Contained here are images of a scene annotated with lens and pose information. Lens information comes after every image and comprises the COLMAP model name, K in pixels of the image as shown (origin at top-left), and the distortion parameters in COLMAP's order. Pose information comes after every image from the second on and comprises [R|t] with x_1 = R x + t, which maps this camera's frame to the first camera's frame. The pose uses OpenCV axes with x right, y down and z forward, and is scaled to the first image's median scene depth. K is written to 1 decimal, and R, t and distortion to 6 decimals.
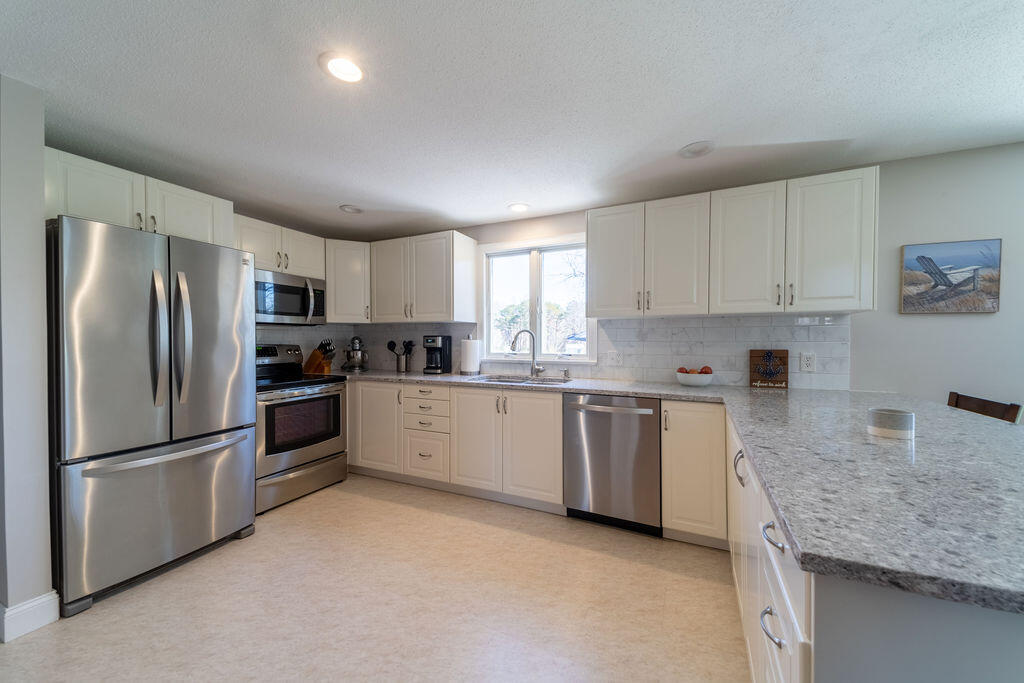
lens RADIAL K [[380.5, 0, 510.8], [0, 380.5, 343.4], [0, 0, 1]] dist [0.044604, -0.015544]
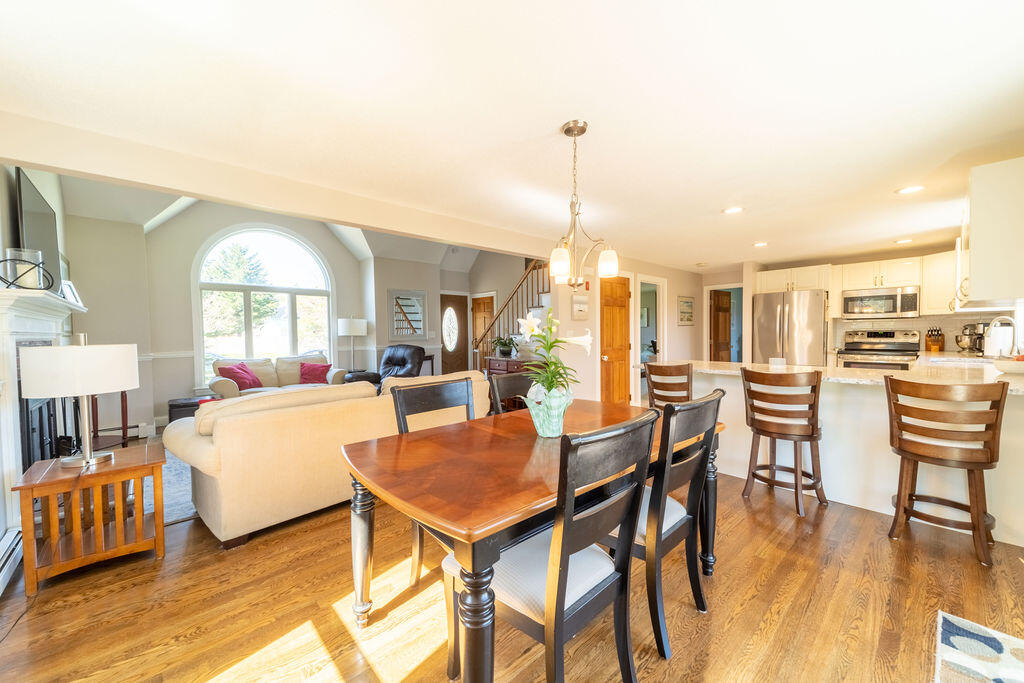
lens RADIAL K [[380.5, 0, 510.8], [0, 380.5, 343.4], [0, 0, 1]] dist [0.044604, -0.015544]
pose [[-0.371717, 0.034173, -0.927717, 1.624064], [-0.000129, 0.999320, 0.036862, -0.003347], [0.928346, 0.013822, -0.371460, 0.146932]]
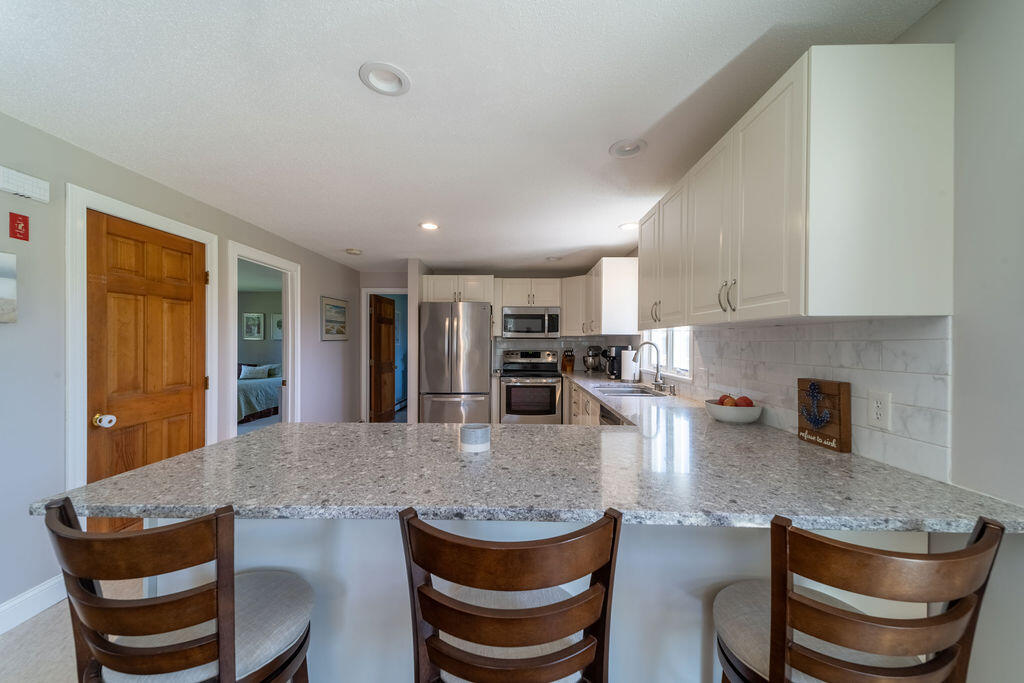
lens RADIAL K [[380.5, 0, 510.8], [0, 380.5, 343.4], [0, 0, 1]] dist [0.044604, -0.015544]
pose [[0.410695, 0.006772, -0.911748, 0.840463], [-0.017800, 0.999841, -0.000591, -0.025398], [0.911599, 0.016472, 0.410750, 0.274501]]
